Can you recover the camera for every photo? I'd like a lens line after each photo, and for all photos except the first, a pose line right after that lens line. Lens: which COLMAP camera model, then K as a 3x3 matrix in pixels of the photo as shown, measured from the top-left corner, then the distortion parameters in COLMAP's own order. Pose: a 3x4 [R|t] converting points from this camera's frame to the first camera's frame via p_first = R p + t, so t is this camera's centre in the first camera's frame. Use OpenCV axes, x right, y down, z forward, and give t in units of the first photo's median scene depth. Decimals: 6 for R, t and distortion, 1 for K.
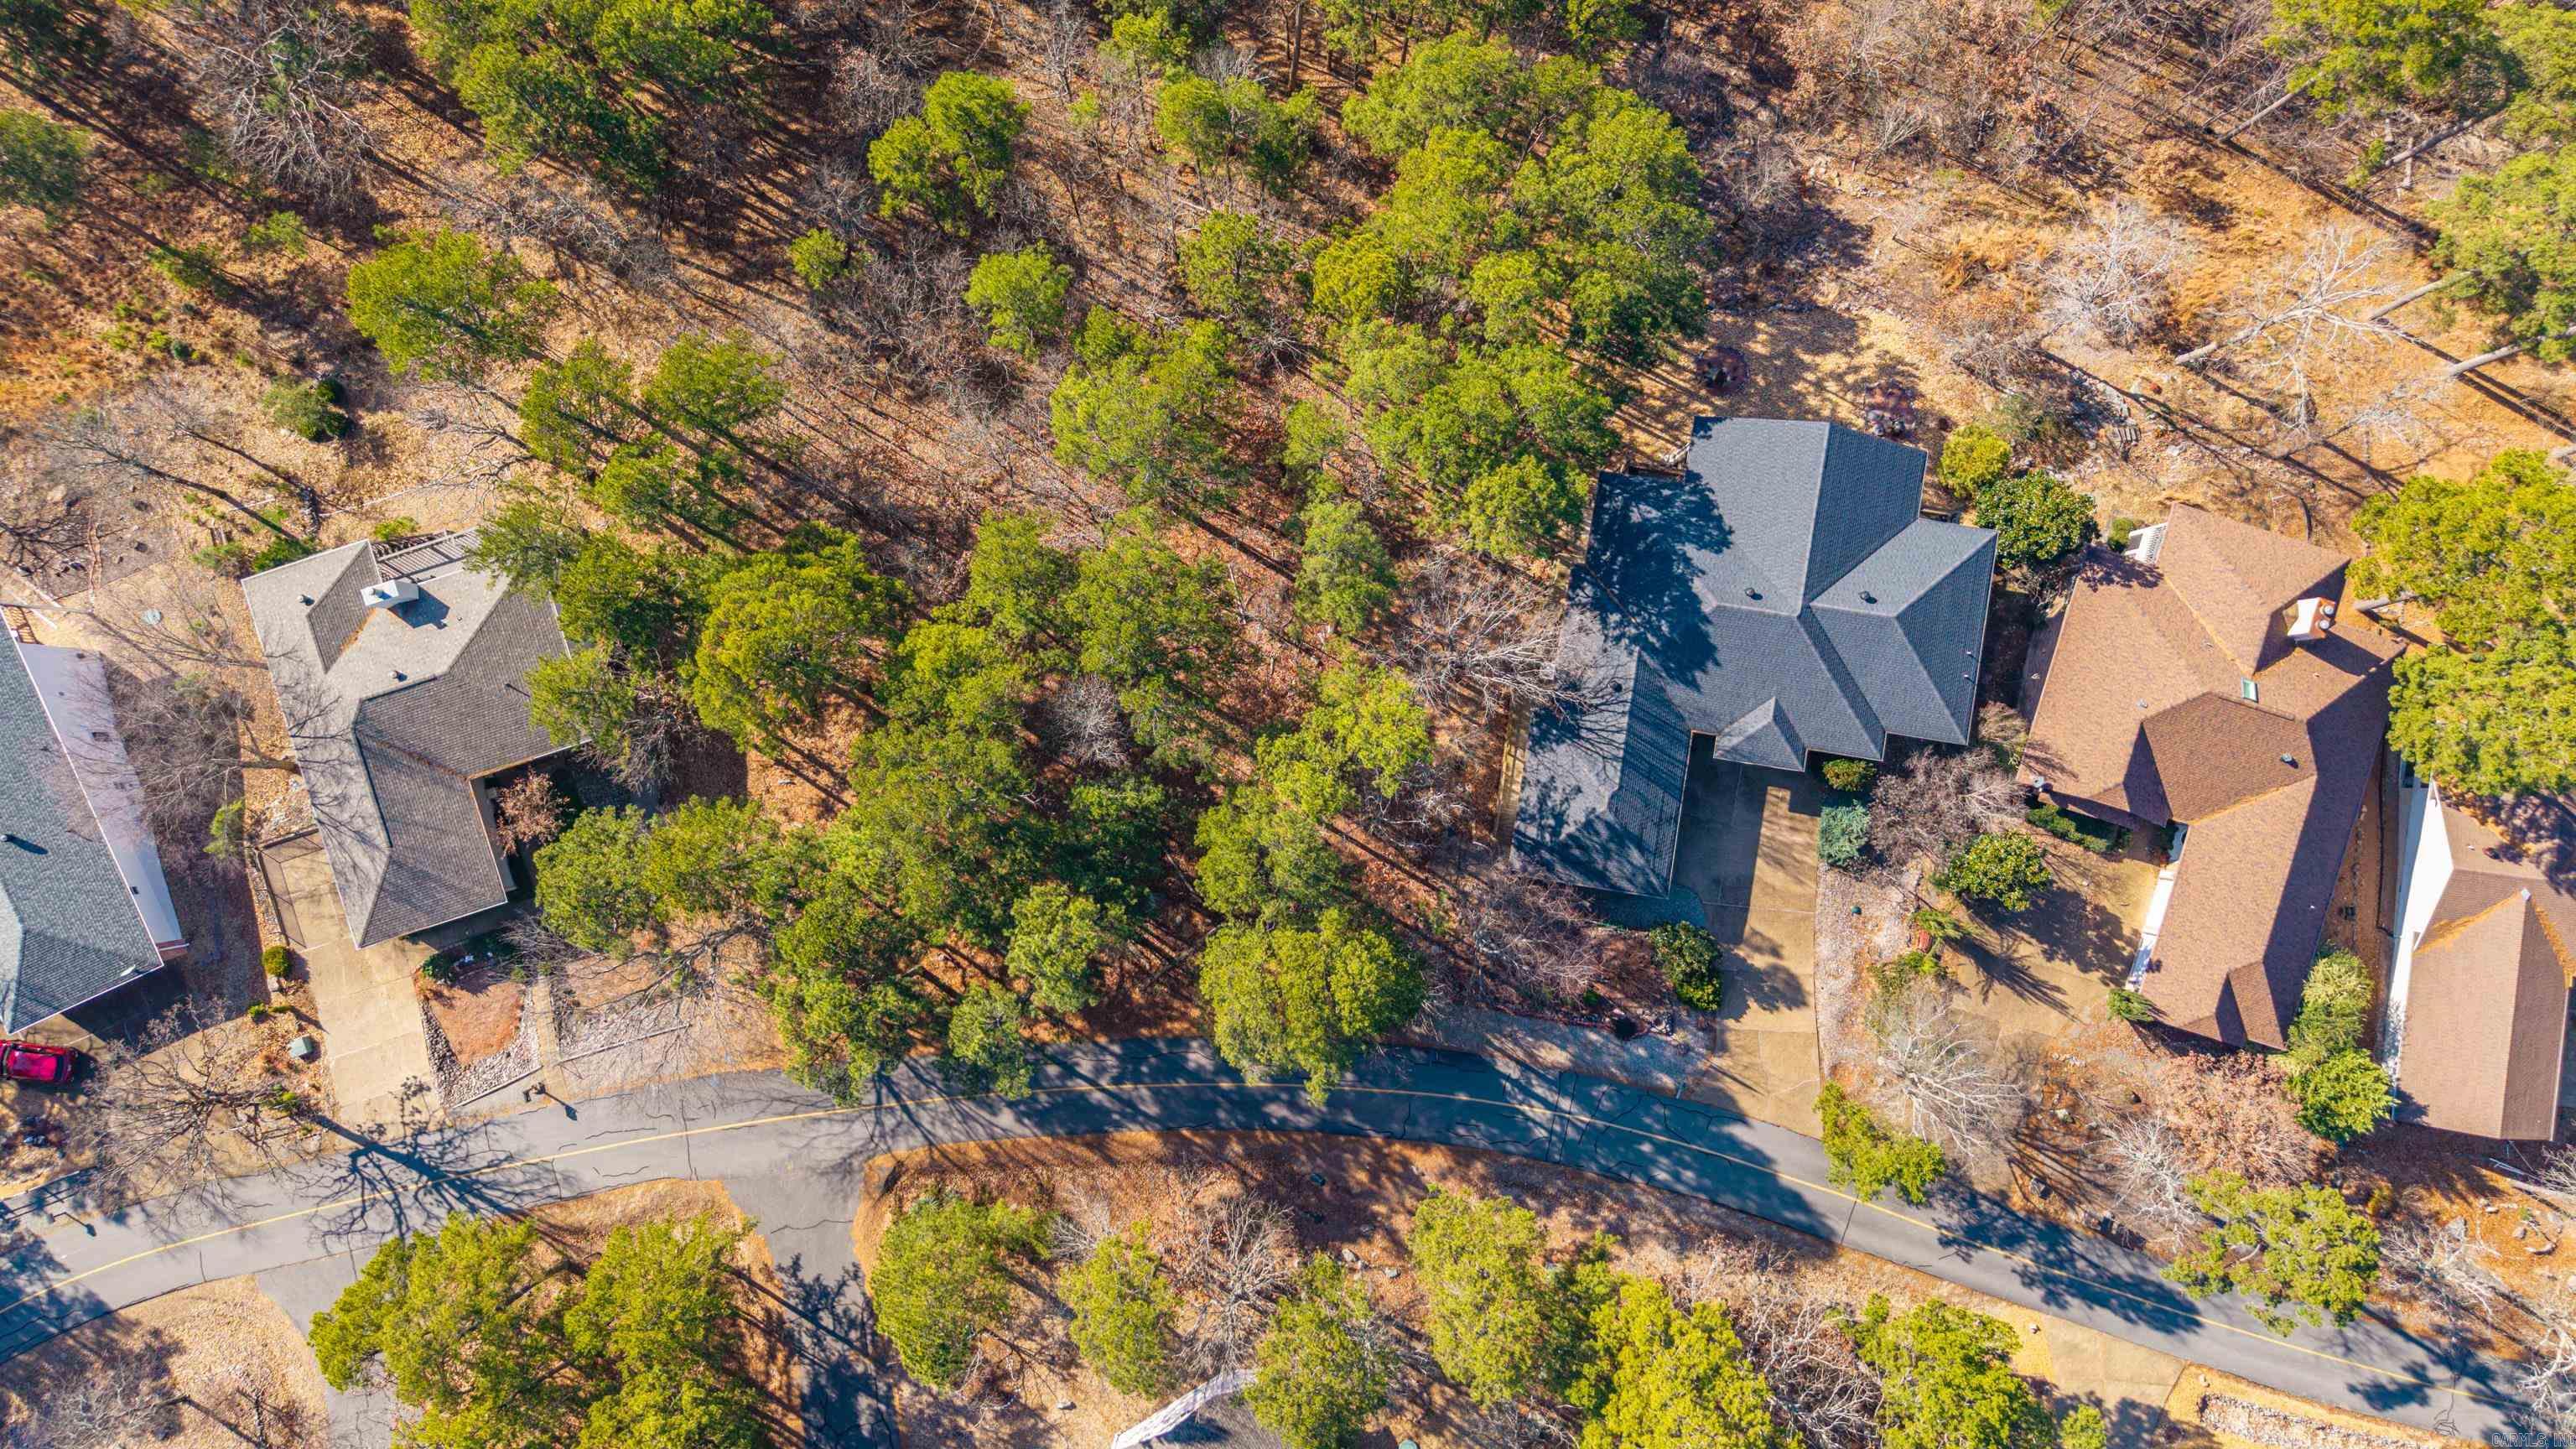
lens RADIAL K [[1699.0, 0, 1290.5], [0, 1699.0, 731.7], [0, 0, 1]] dist [0.057955, -0.096473]
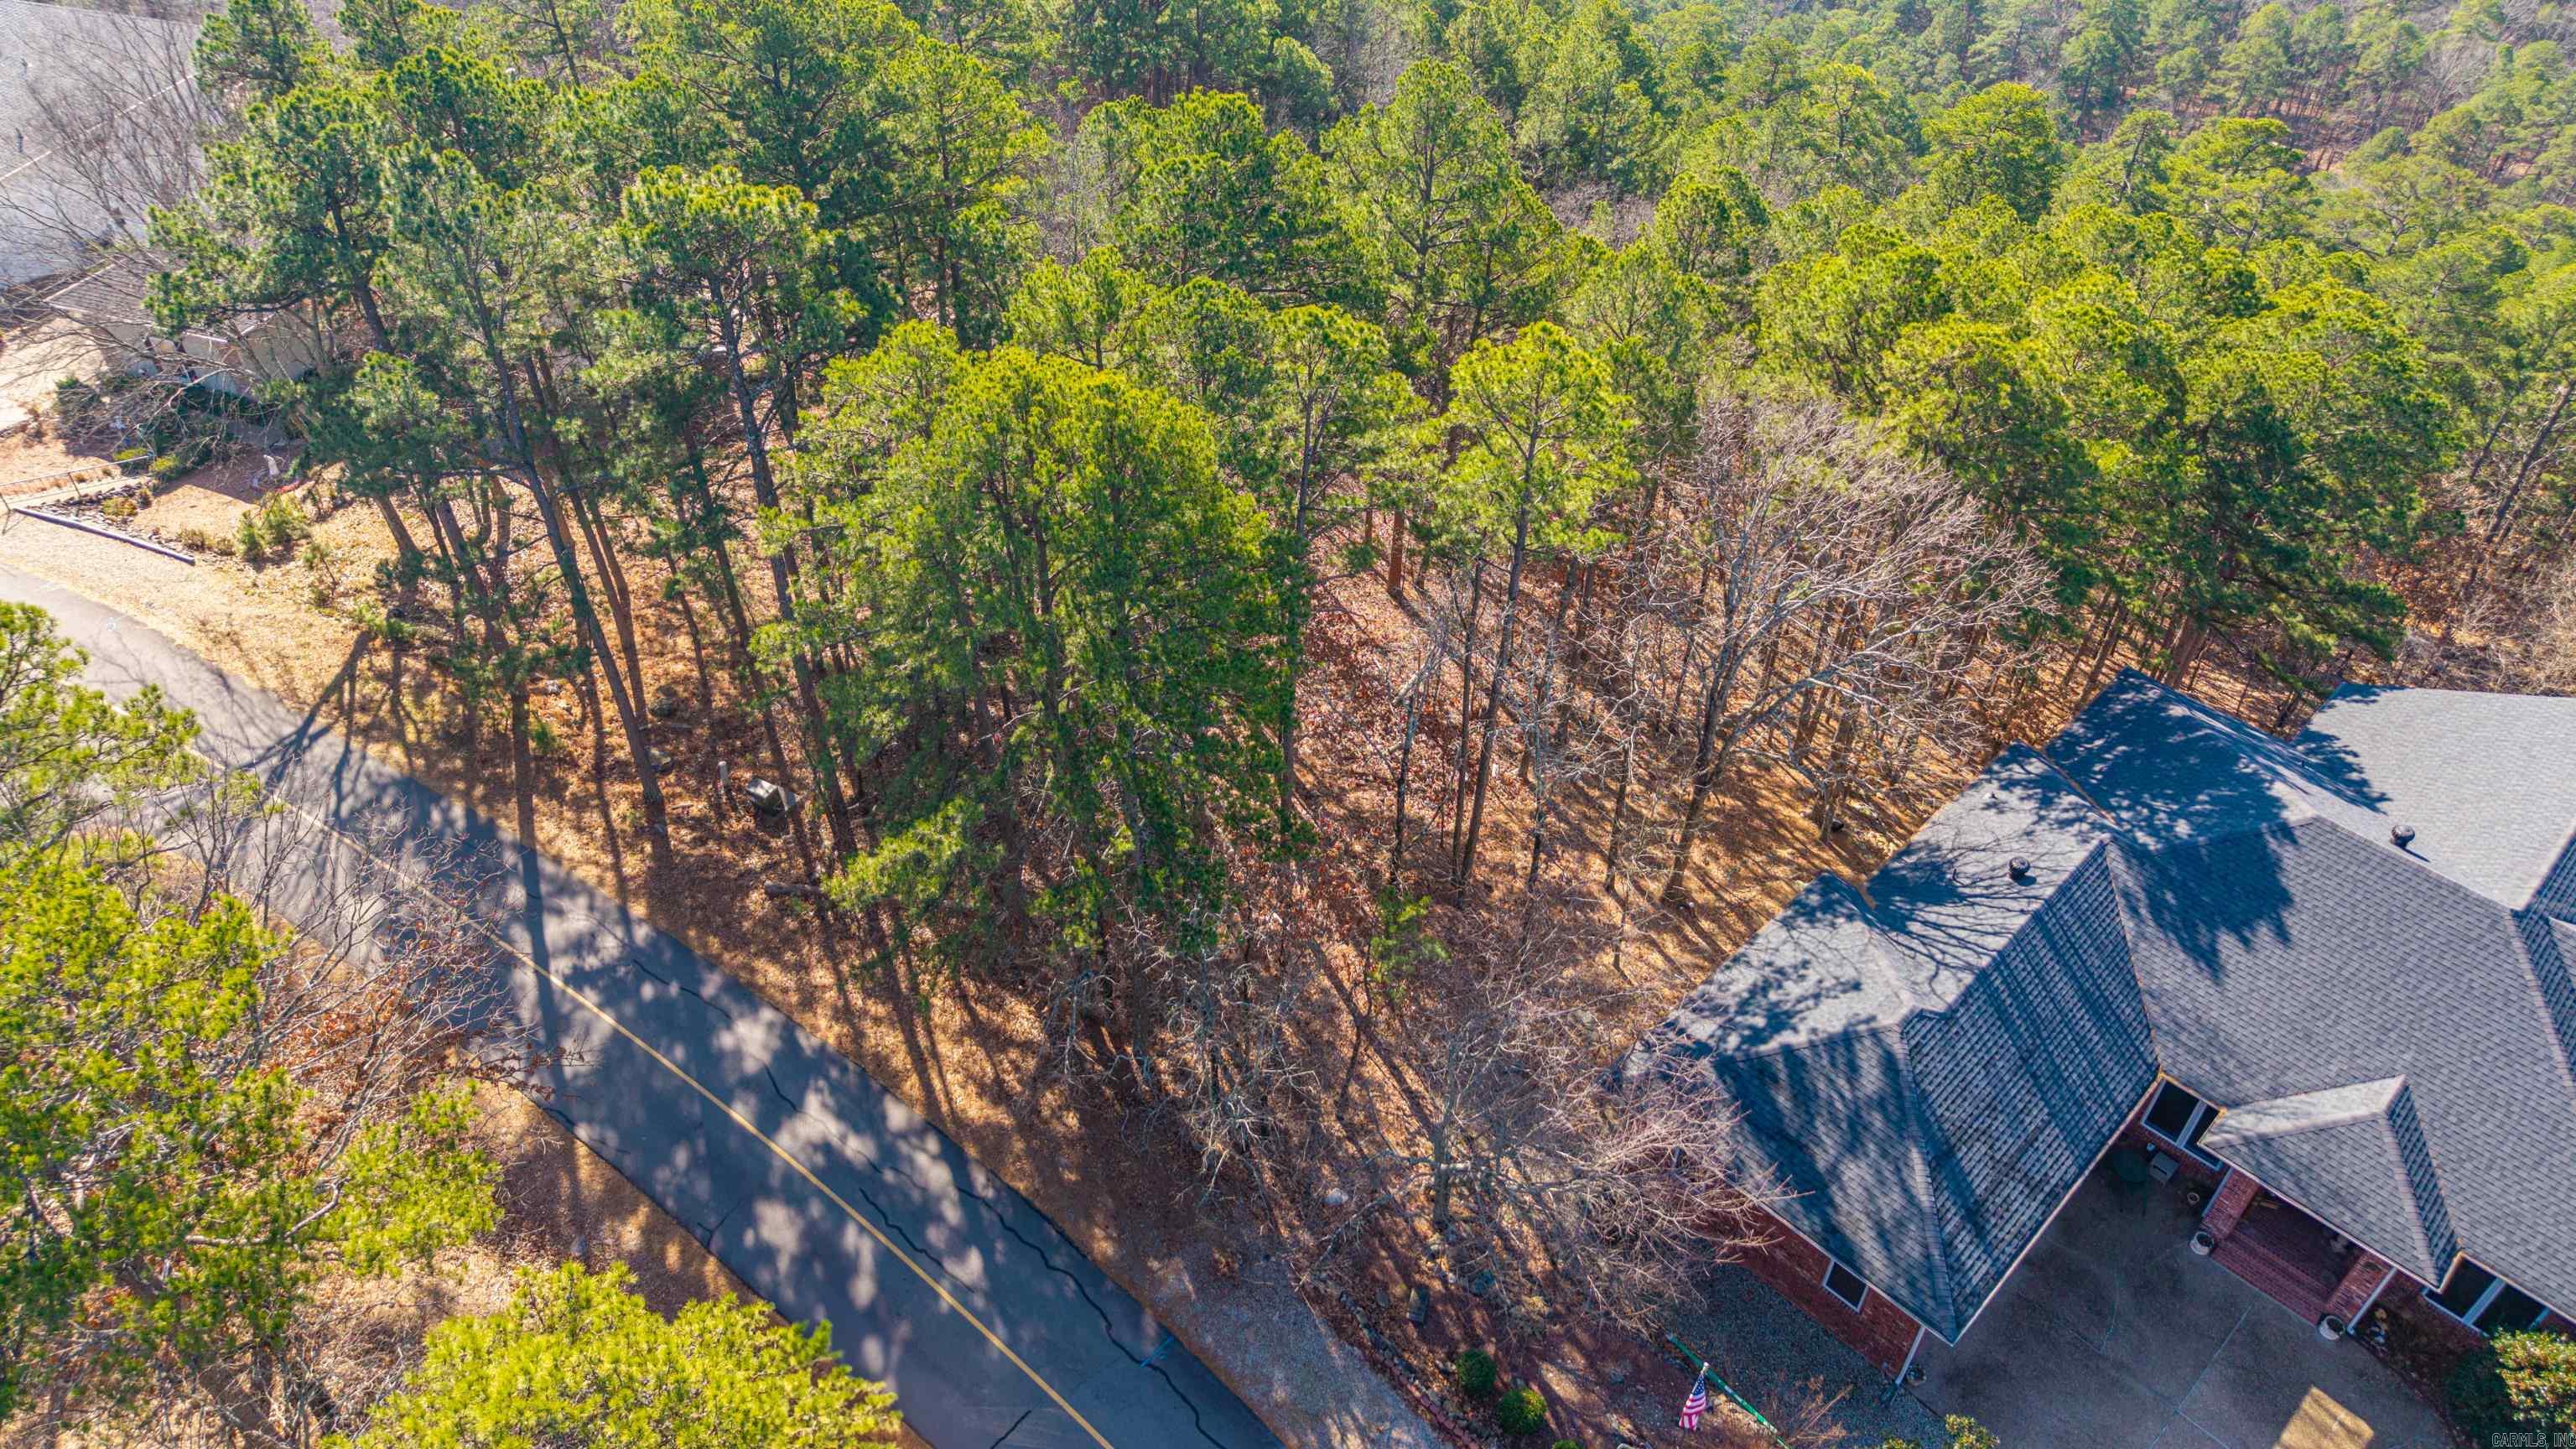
lens RADIAL K [[1699.0, 0, 1290.5], [0, 1699.0, 731.7], [0, 0, 1]] dist [0.057955, -0.096473]
pose [[0.801357, 0.416540, -0.429327, 0.211353], [-0.597882, 0.534838, -0.597064, 0.332577], [-0.019081, 0.735148, 0.677638, 0.667084]]
